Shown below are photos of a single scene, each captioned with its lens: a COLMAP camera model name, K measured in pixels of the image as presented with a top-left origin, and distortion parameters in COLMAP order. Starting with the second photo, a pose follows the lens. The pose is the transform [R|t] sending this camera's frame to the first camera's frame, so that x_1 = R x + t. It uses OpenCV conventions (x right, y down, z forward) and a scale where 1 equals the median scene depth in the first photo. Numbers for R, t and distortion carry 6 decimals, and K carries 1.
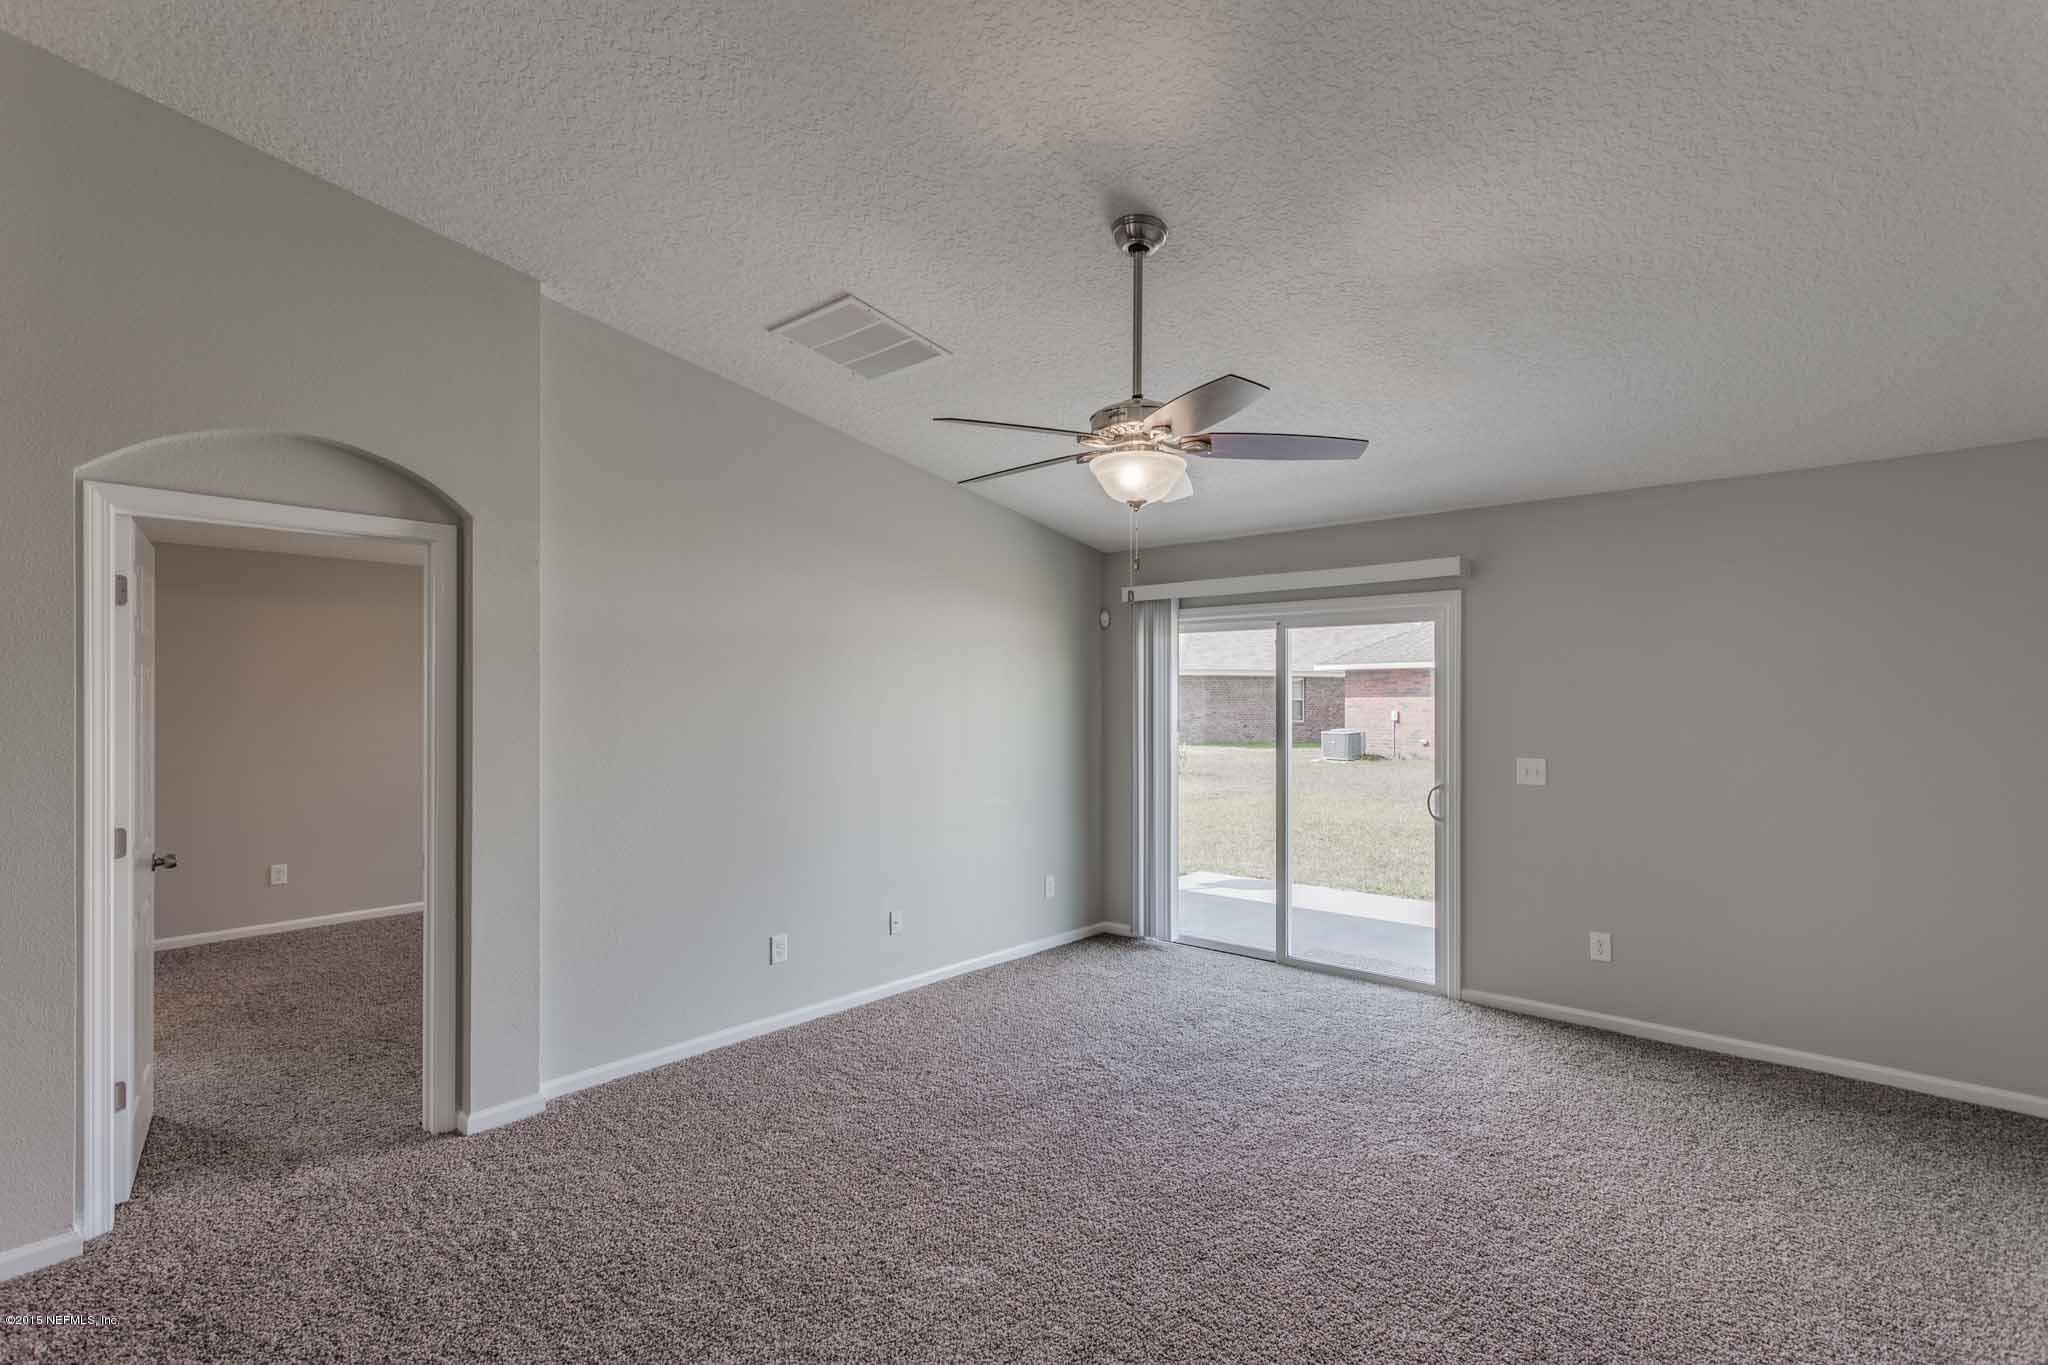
lens RADIAL K [[971.4, 0, 1030.4], [0, 971.4, 694.9], [0, 0, 1]] dist [-0.000953, 0.000393]
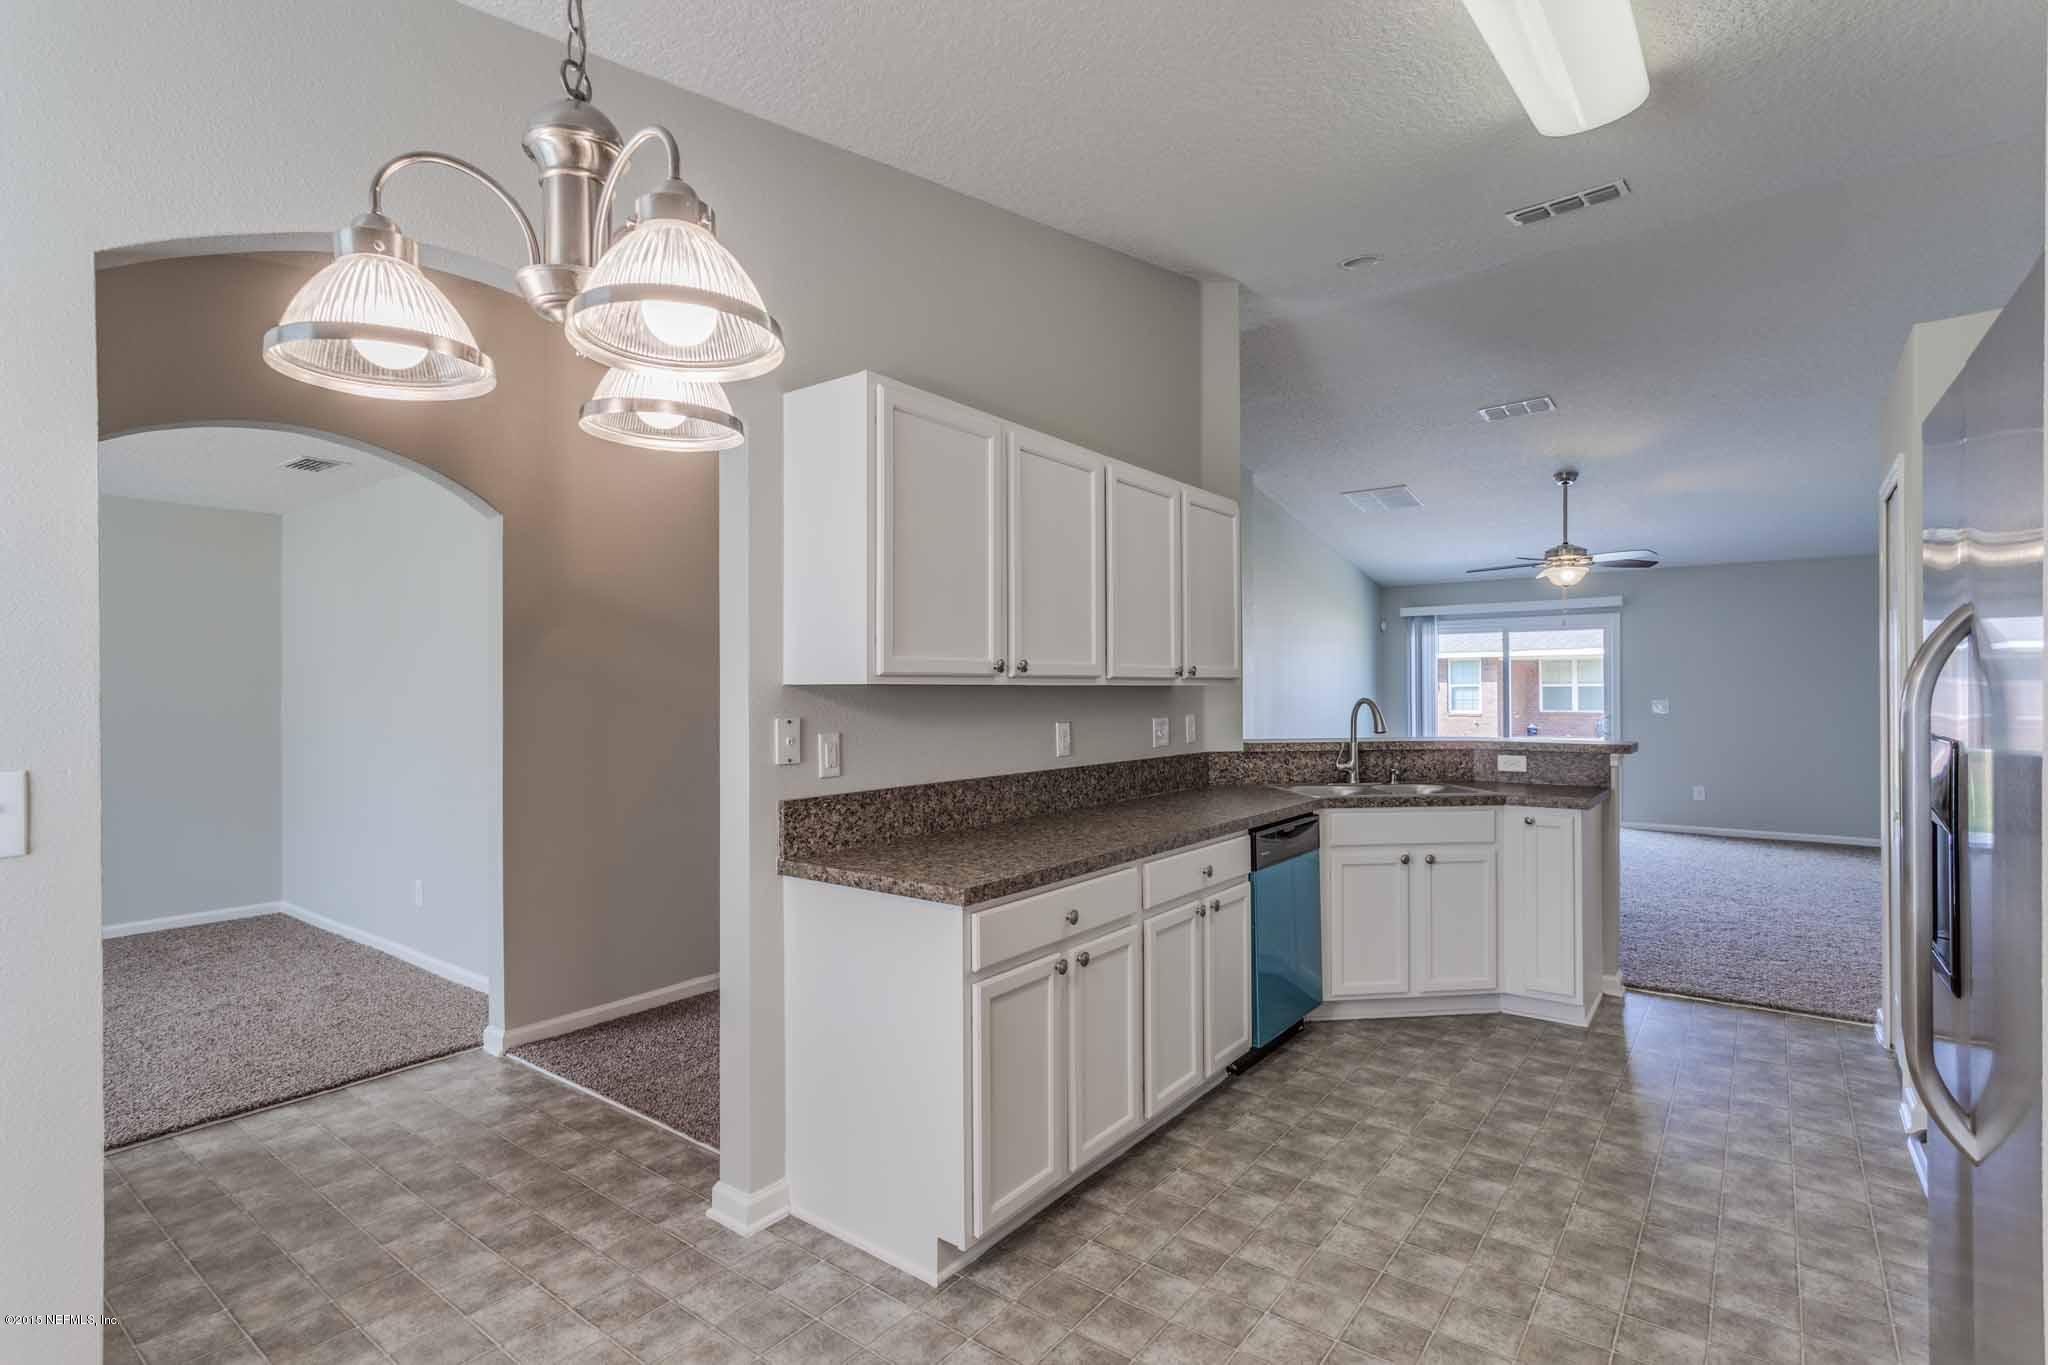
lens RADIAL K [[971.4, 0, 1030.4], [0, 971.4, 694.9], [0, 0, 1]] dist [-0.000953, 0.000393]
pose [[0.997587, -0.001443, 0.069409, -0.770514], [0.001048, 0.999983, 0.005730, 0.036233], [-0.069416, -0.005643, 0.997572, -0.748626]]
